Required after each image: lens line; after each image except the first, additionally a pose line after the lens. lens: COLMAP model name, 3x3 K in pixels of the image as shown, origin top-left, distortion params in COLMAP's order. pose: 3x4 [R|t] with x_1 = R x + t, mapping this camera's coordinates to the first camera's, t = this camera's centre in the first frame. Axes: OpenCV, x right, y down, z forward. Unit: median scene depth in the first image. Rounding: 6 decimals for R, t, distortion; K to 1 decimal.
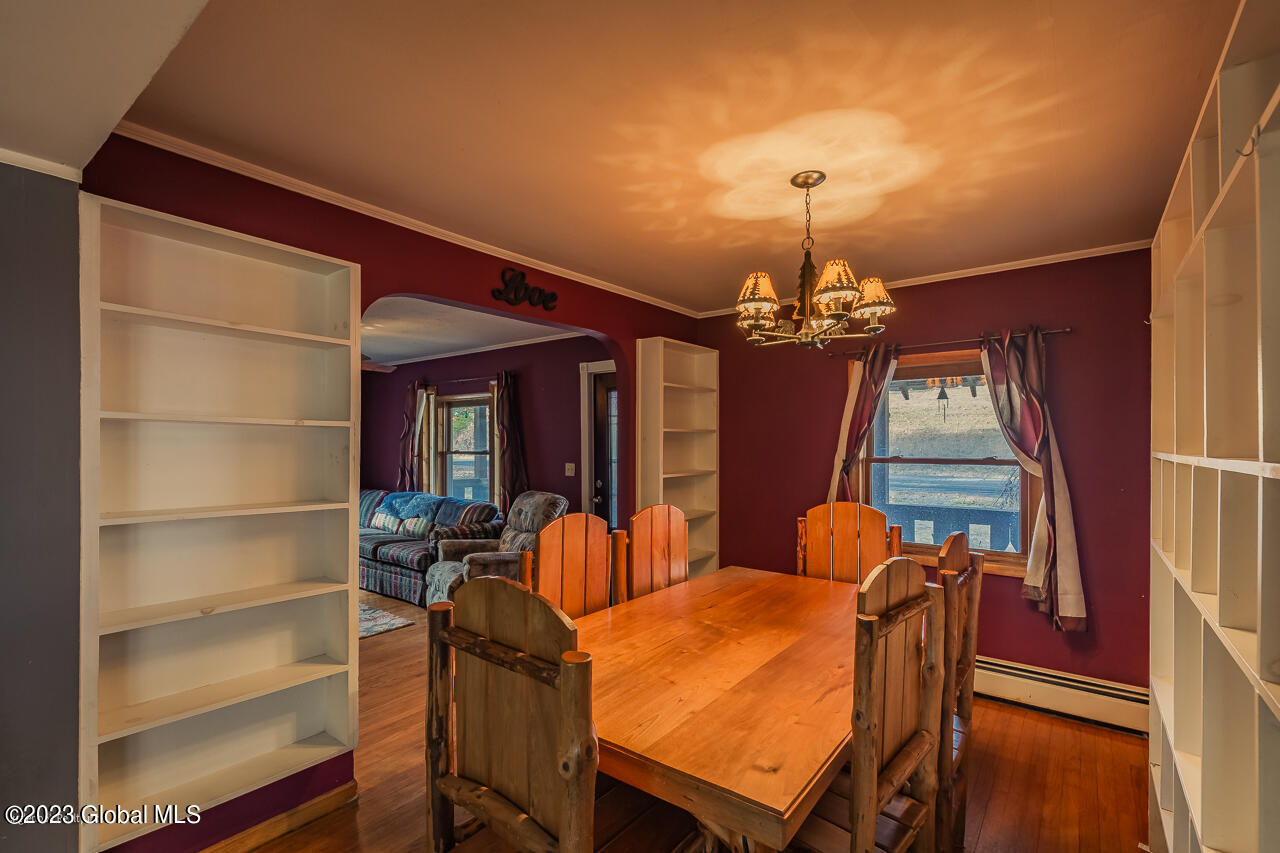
lens RADIAL K [[580.5, 0, 627.3], [0, 580.5, 437.0], [0, 0, 1]] dist [0.004939, -0.003370]
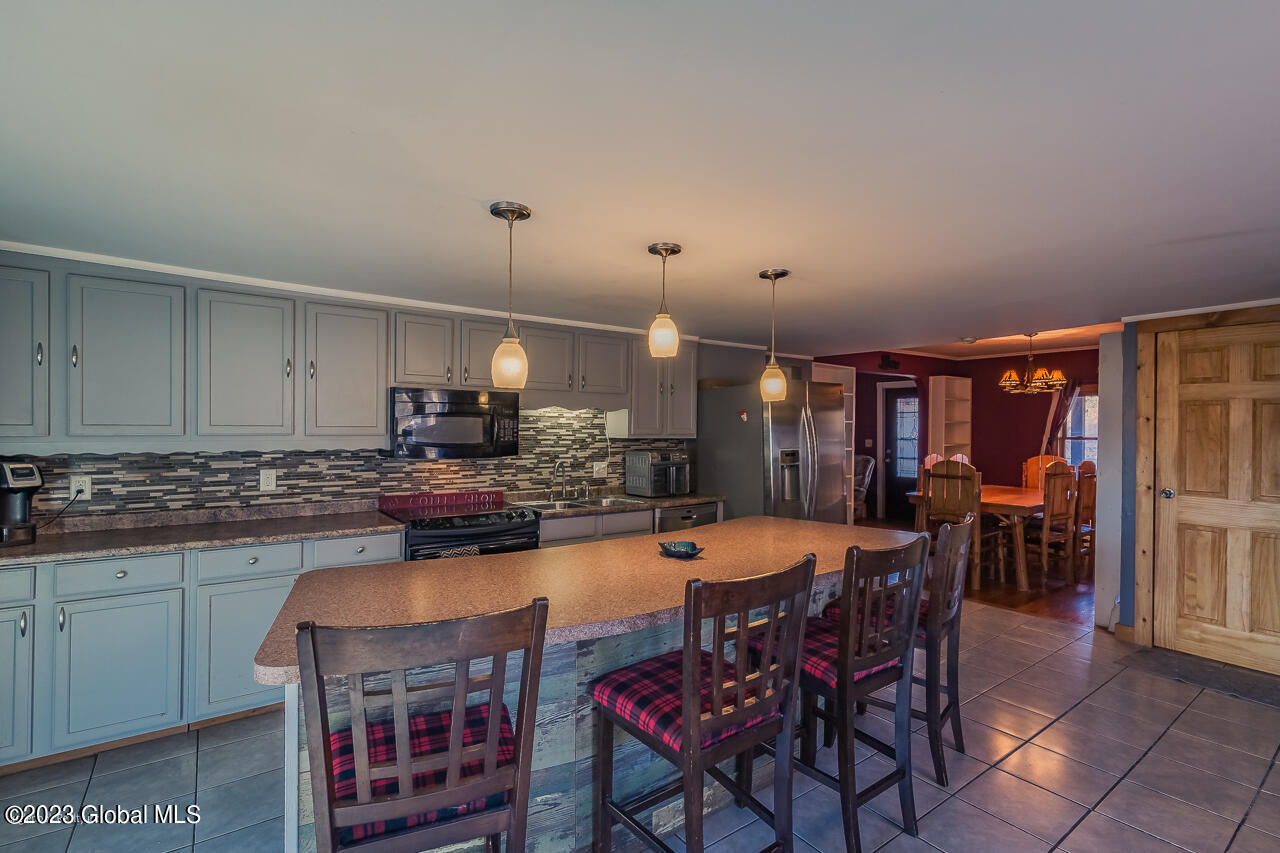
lens RADIAL K [[580.5, 0, 645.2], [0, 580.5, 426.1], [0, 0, 1]] dist [0.004939, -0.003370]
pose [[0.964314, 0.003829, -0.264732, -0.336096], [-0.000859, 0.999935, 0.011332, -0.016928], [0.264758, -0.010700, 0.964255, -1.001179]]
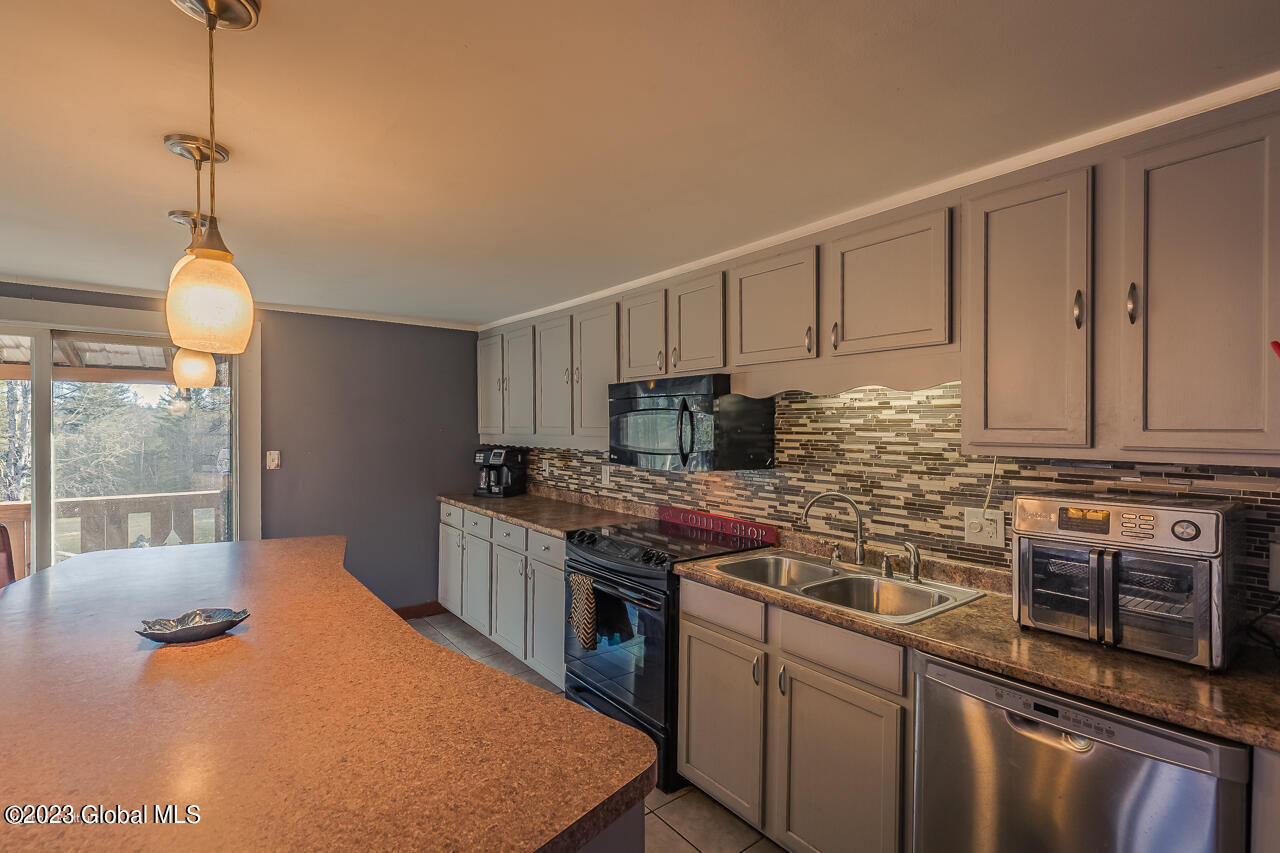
lens RADIAL K [[580.5, 0, 630.6], [0, 580.5, 428.0], [0, 0, 1]] dist [0.004939, -0.003370]
pose [[-0.244486, 0.000731, -0.969653, -0.202017], [0.012566, 0.999918, -0.002415, -0.005656], [0.969571, -0.012775, -0.244475, -0.233849]]
